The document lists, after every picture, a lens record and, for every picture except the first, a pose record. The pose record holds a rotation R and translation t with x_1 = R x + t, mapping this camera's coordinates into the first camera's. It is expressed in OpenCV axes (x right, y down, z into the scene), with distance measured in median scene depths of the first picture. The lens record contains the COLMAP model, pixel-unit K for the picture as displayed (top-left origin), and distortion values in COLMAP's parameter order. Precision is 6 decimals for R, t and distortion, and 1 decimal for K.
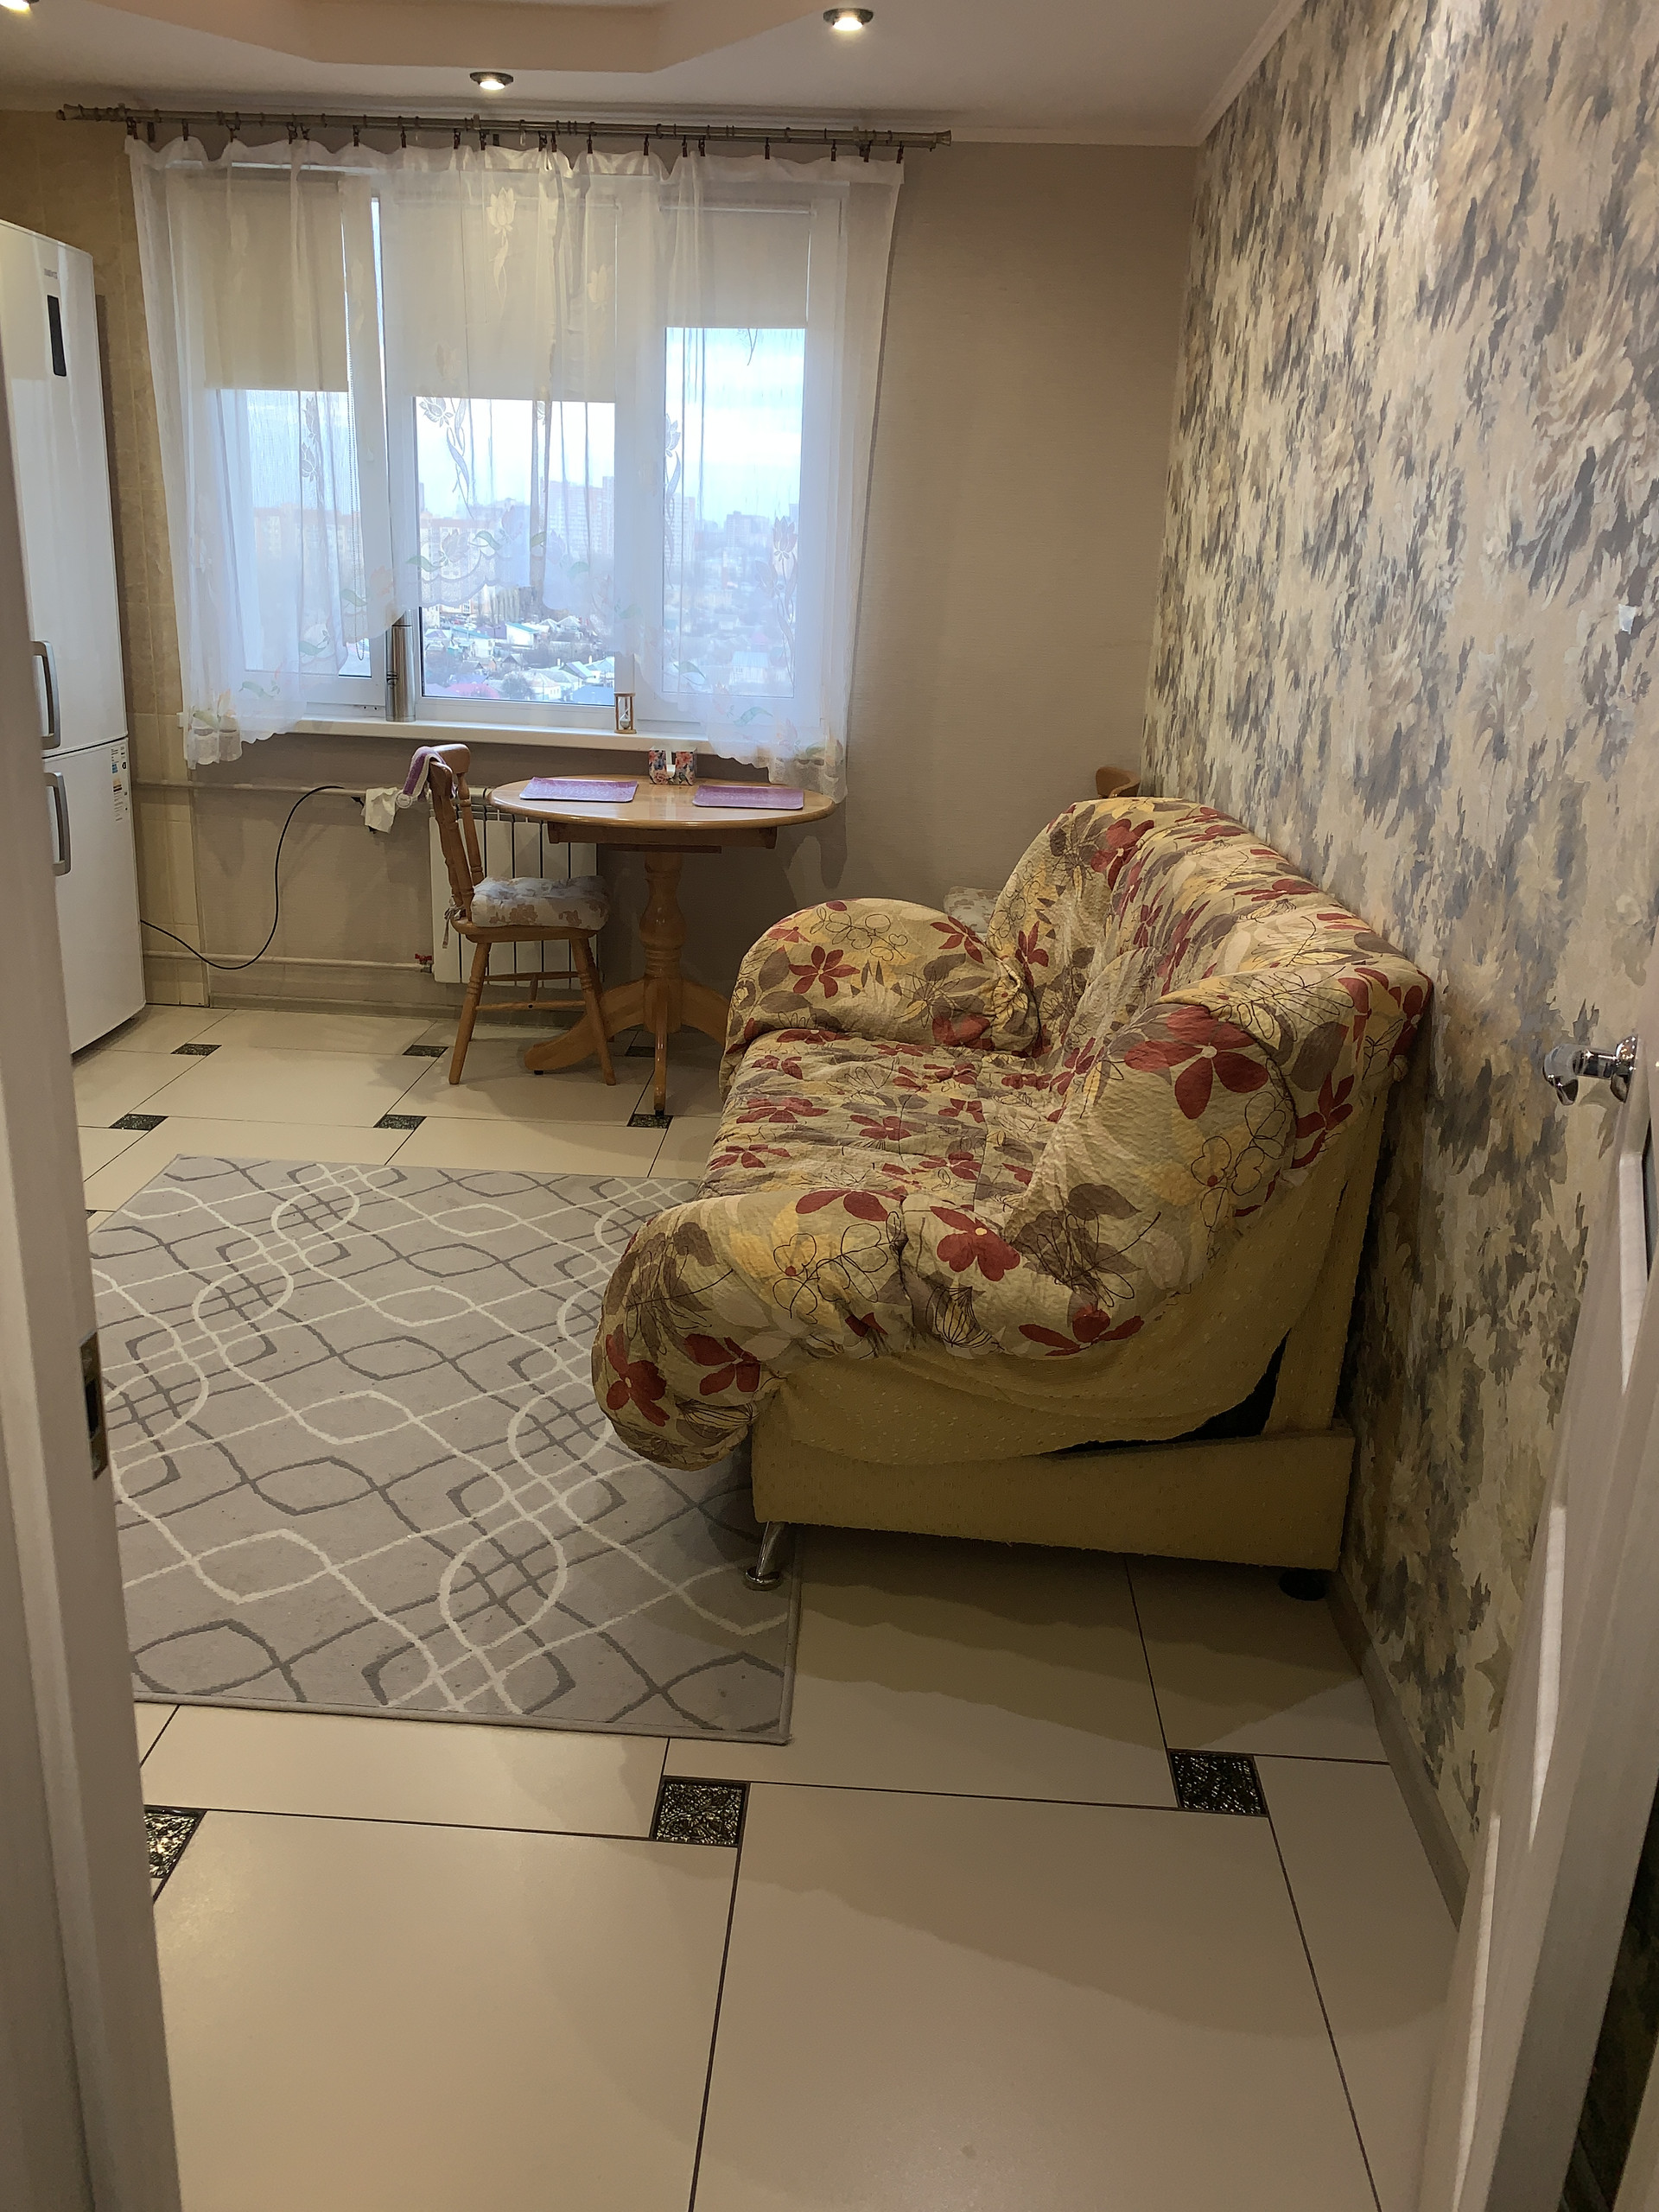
lens RADIAL K [[1704.9, 0, 830.5], [0, 1704.9, 1099.6], [0, 0, 1]] dist [0.017325, -0.015730]
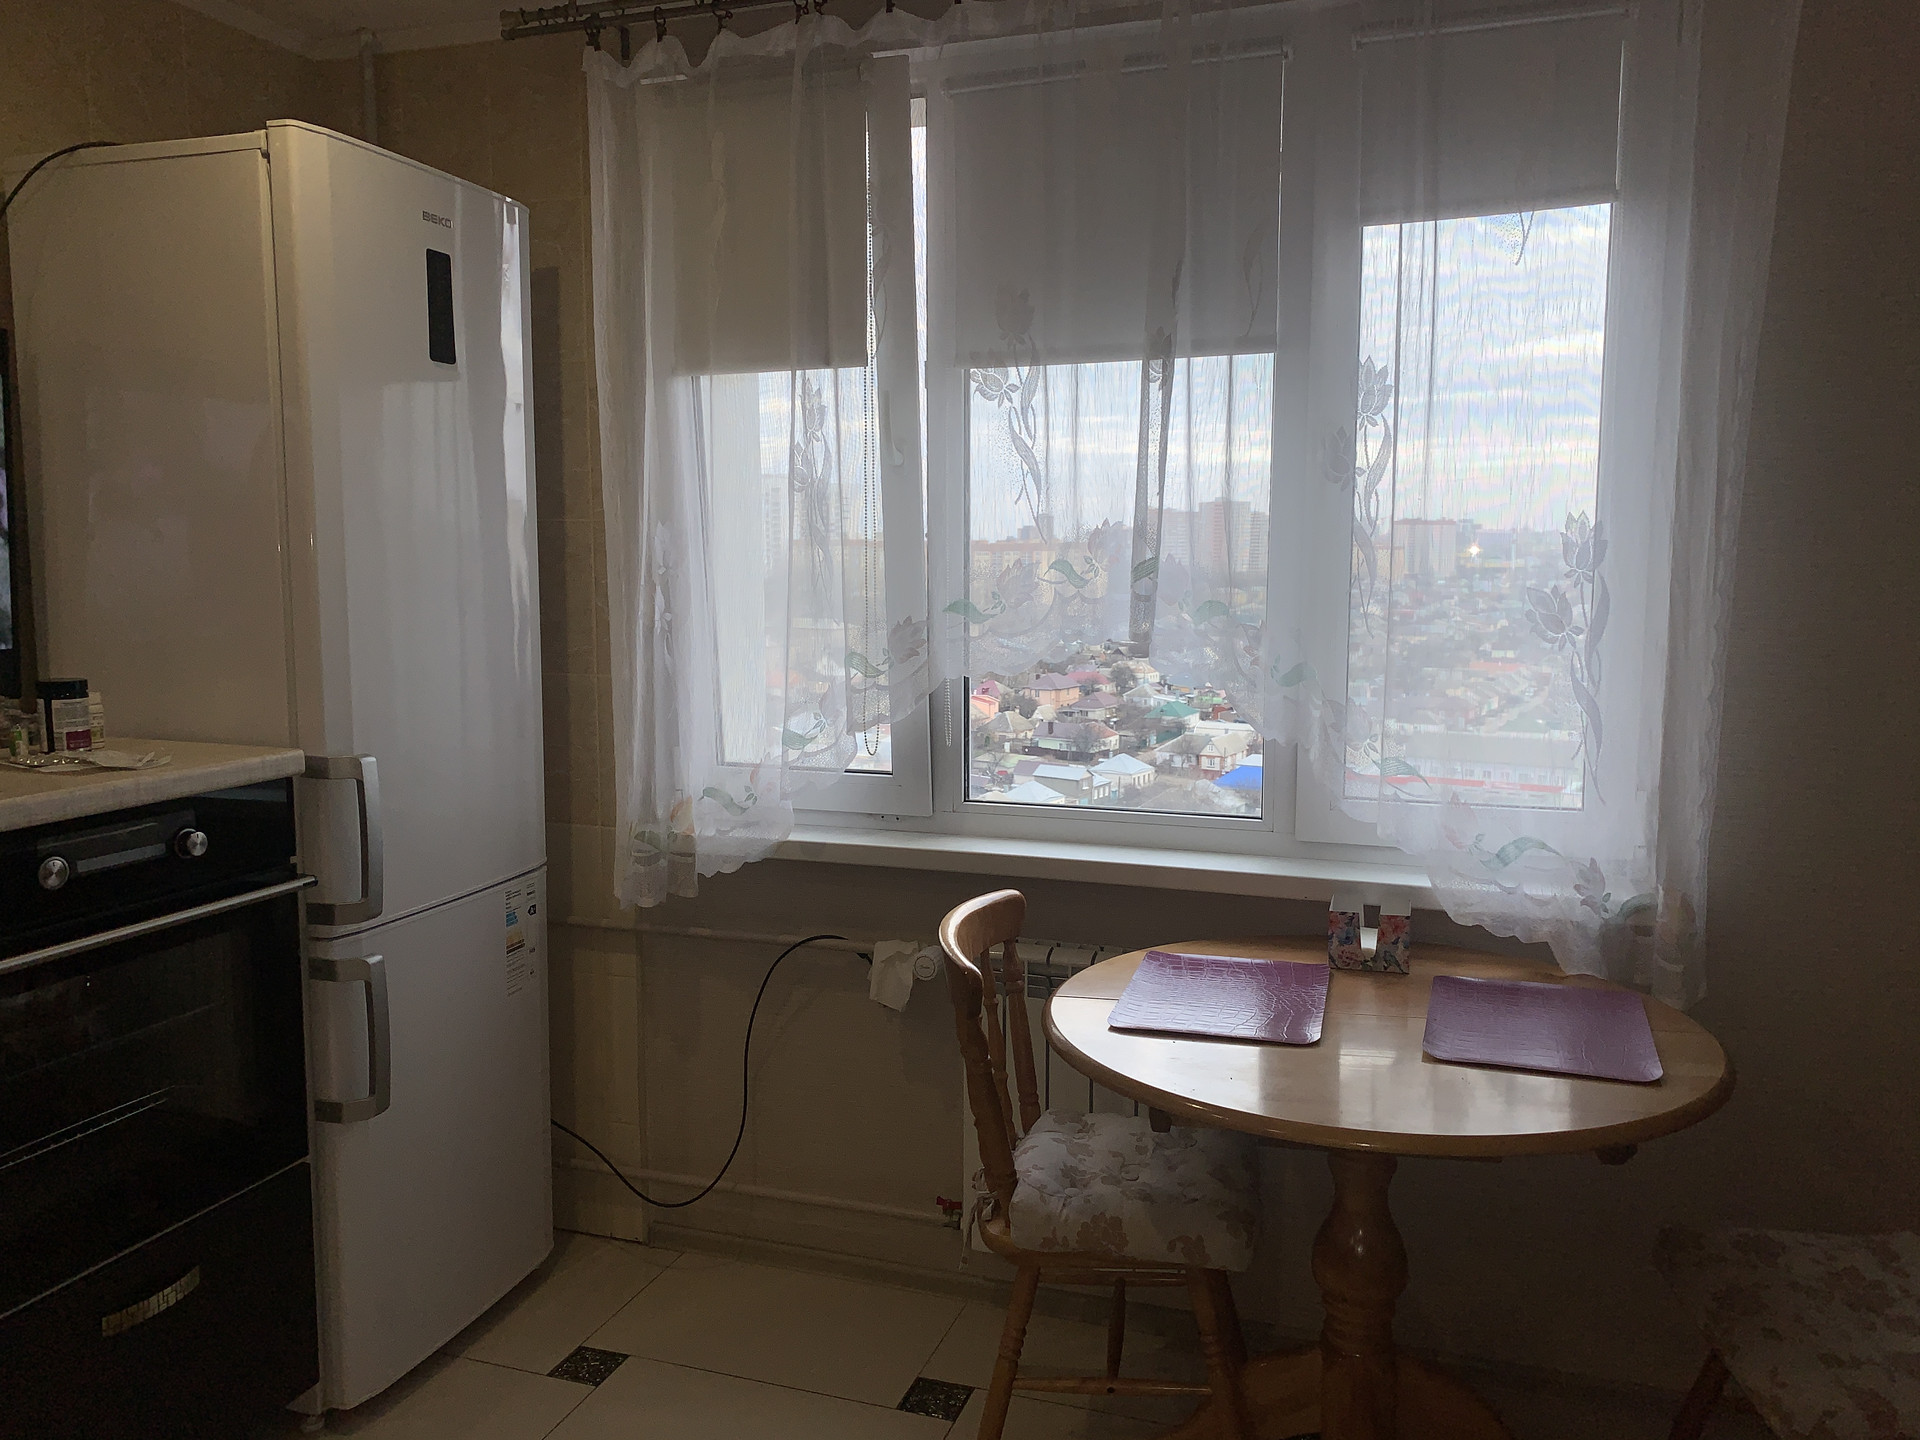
lens RADIAL K [[1479.8, 0, 965.8], [0, 1479.8, 724.5], [0, 0, 1]] dist [0.017325, -0.015730]
pose [[0.960260, -0.008758, -0.278968, -0.083037], [-0.047299, 0.979945, -0.193575, -0.162301], [0.275069, 0.199078, 0.940588, 0.479775]]
